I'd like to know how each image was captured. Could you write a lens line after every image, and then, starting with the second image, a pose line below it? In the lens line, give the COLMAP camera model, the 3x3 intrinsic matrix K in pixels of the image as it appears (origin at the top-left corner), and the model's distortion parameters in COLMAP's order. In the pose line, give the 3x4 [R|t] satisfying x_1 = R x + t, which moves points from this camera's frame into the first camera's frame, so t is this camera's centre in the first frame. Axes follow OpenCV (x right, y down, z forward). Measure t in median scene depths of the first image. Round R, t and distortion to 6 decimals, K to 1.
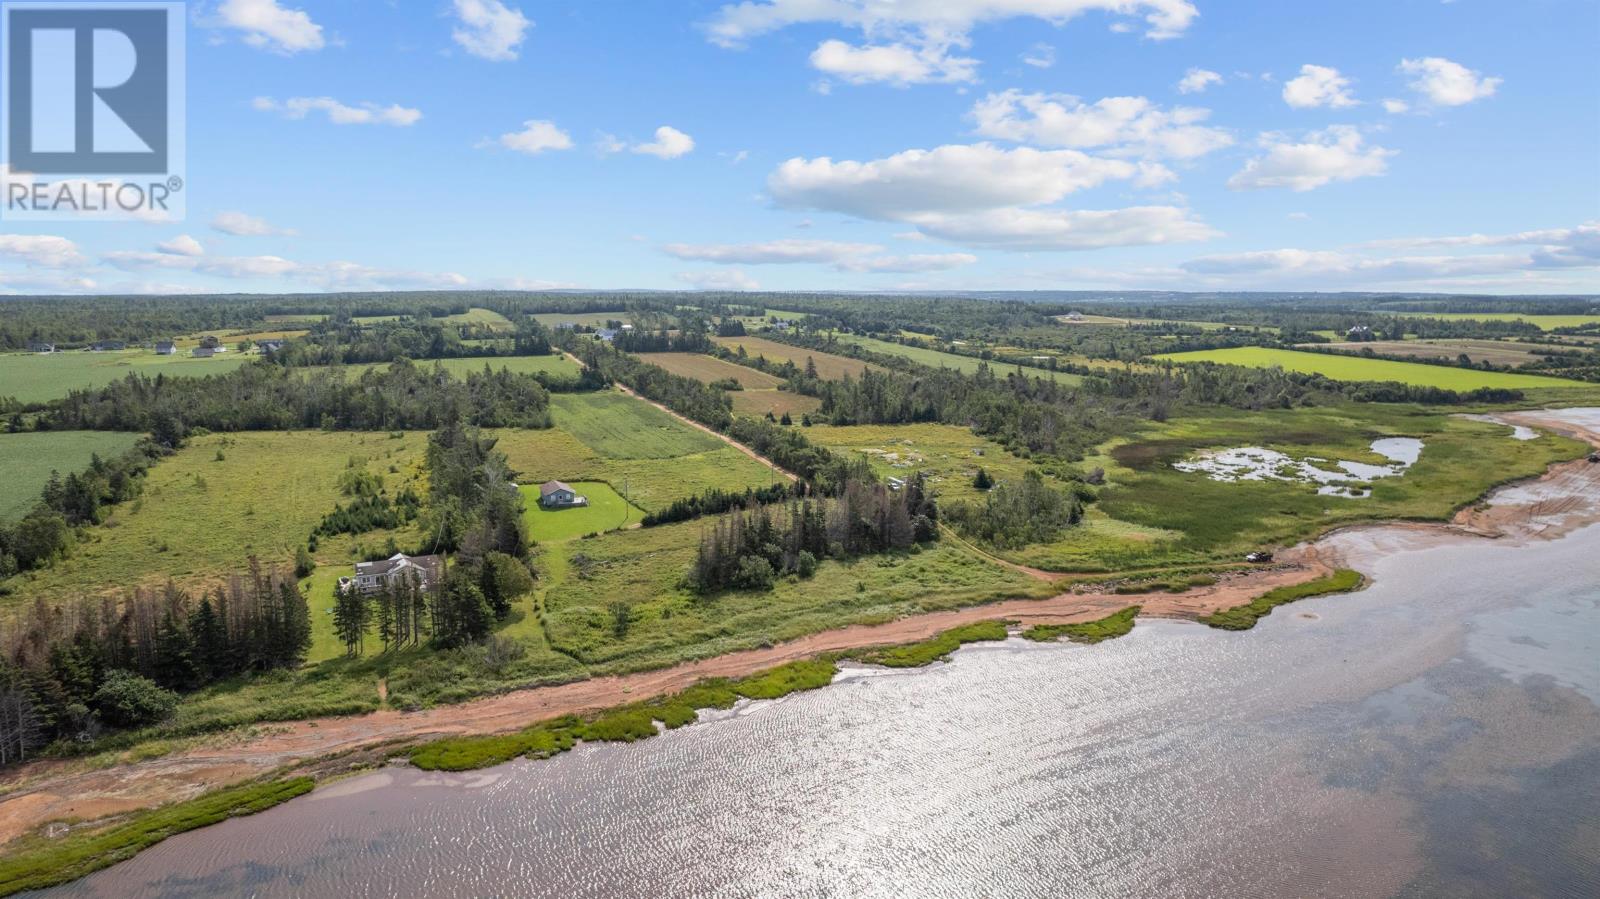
lens RADIAL K [[1016.5, 0, 808.6], [0, 1016.5, 464.7], [0, 0, 1]] dist [0.000437, 0.000059]
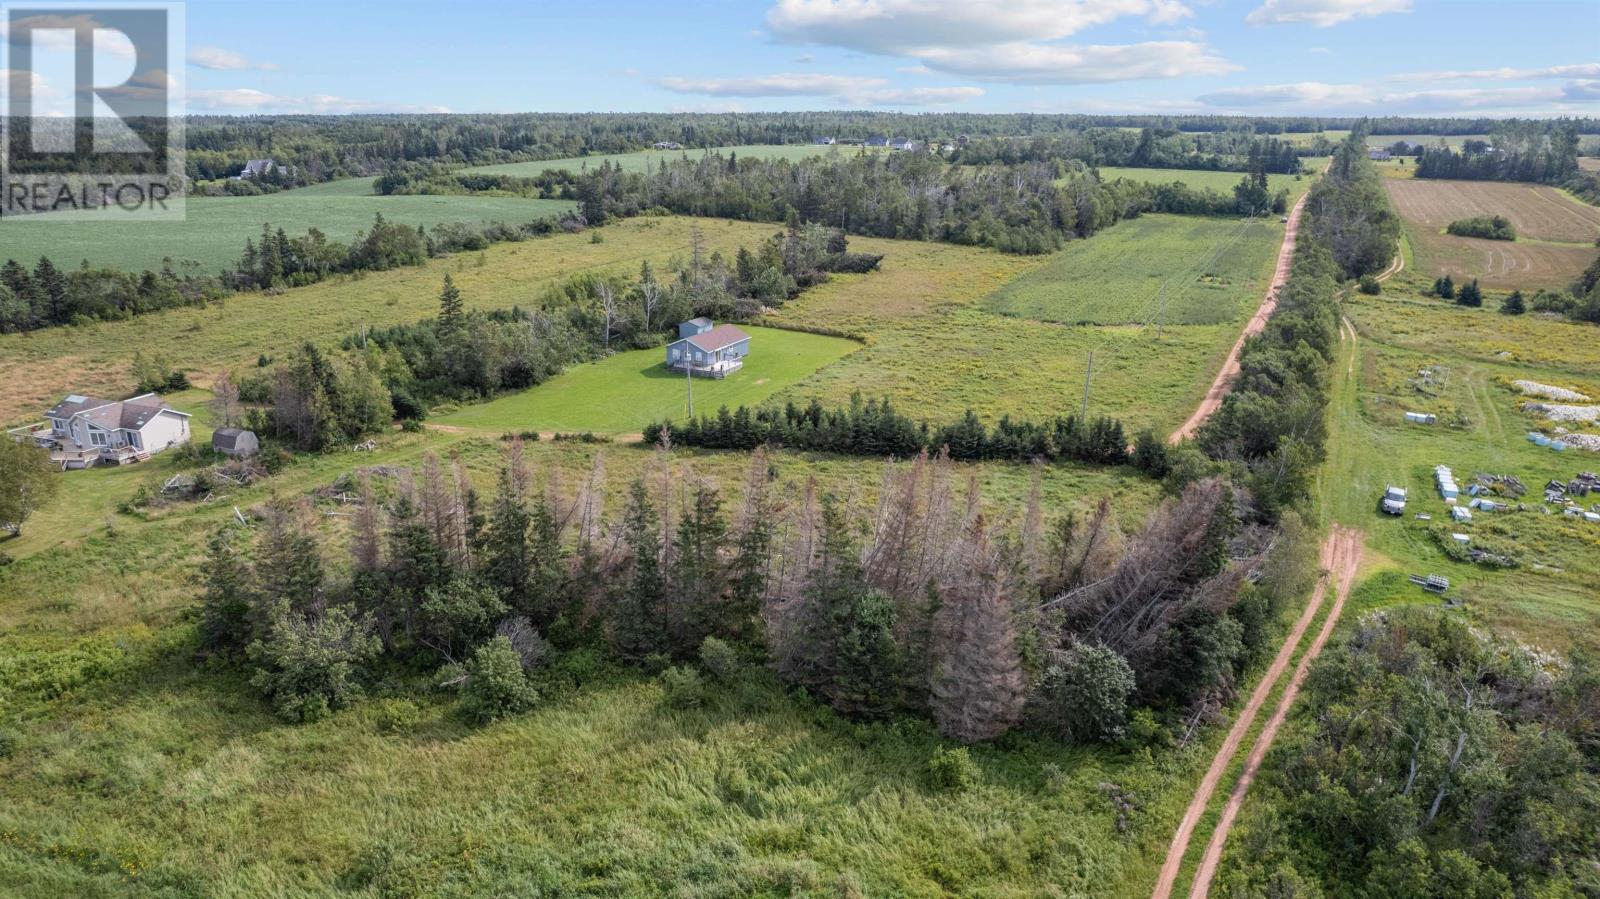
lens RADIAL K [[1022.4, 0, 804.1], [0, 1022.4, 451.6], [0, 0, 1]] dist [-0.077859, 0.065327]
pose [[0.650347, 0.243800, -0.719451, 0.073670], [-0.136350, 0.969182, 0.205172, -0.013916], [0.747300, -0.035335, 0.663547, 0.233194]]
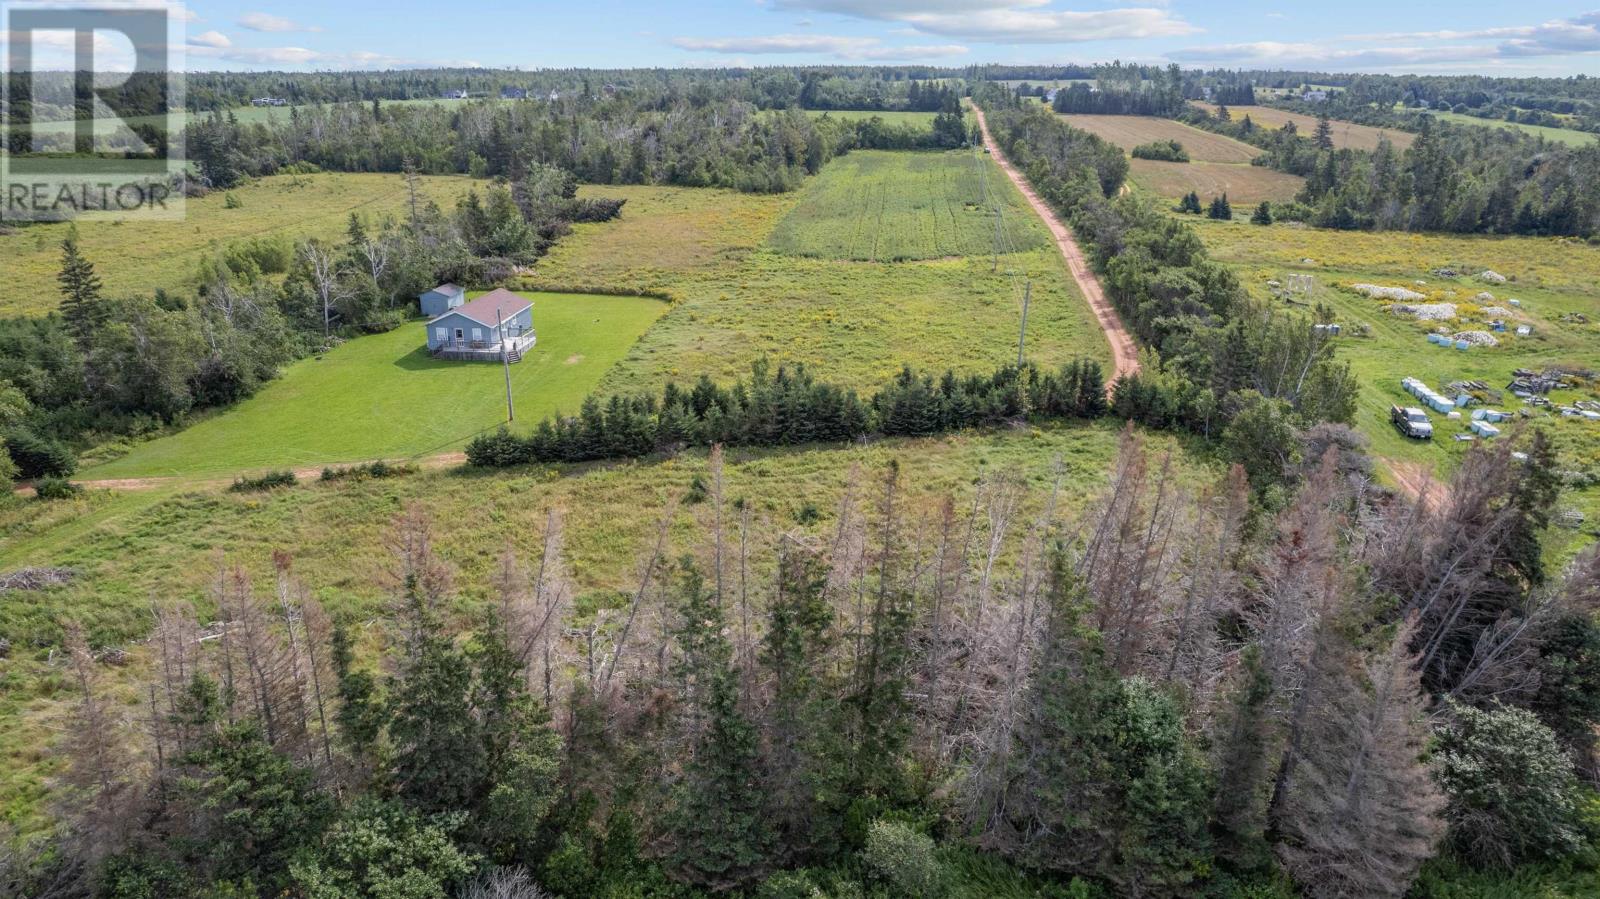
lens RADIAL K [[1022.4, 0, 804.1], [0, 1022.4, 451.6], [0, 0, 1]] dist [-0.077859, 0.065327]
pose [[0.876962, 0.169799, -0.449562, 0.022775], [-0.085416, 0.975676, 0.201890, -0.005368], [0.472908, -0.138650, 0.870135, 0.244412]]
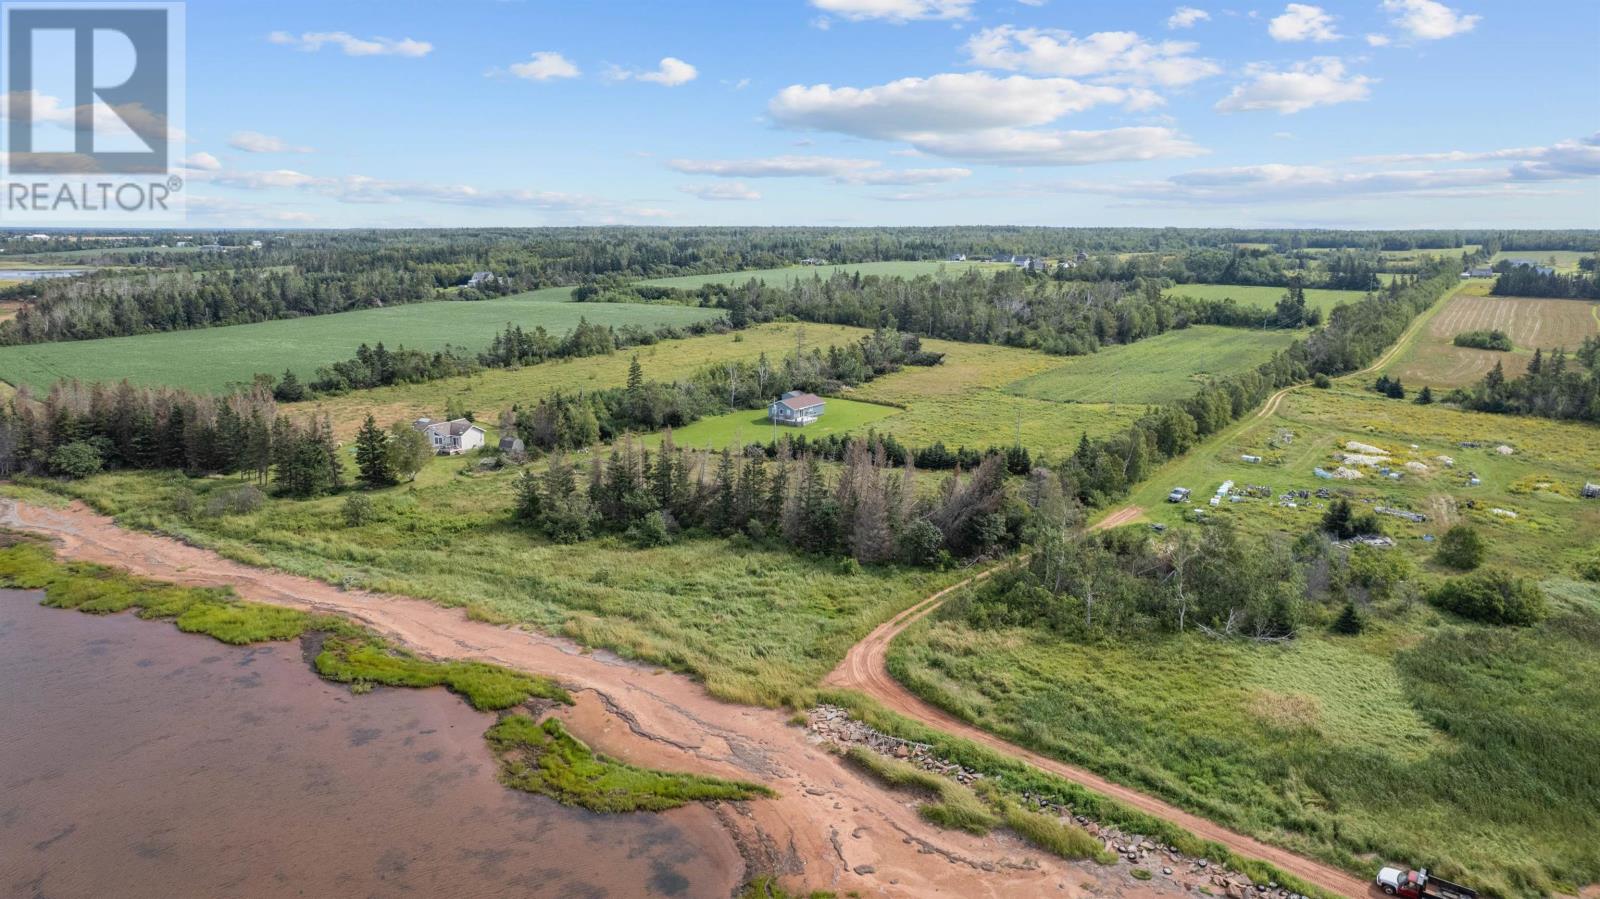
lens RADIAL K [[1022.4, 0, 804.1], [0, 1022.4, 451.6], [0, 0, 1]] dist [-0.077859, 0.065327]
pose [[0.526755, 0.187708, -0.829032, 0.167778], [-0.149893, 0.980541, 0.126773, -0.016212], [0.836697, 0.057488, 0.544641, 0.189817]]
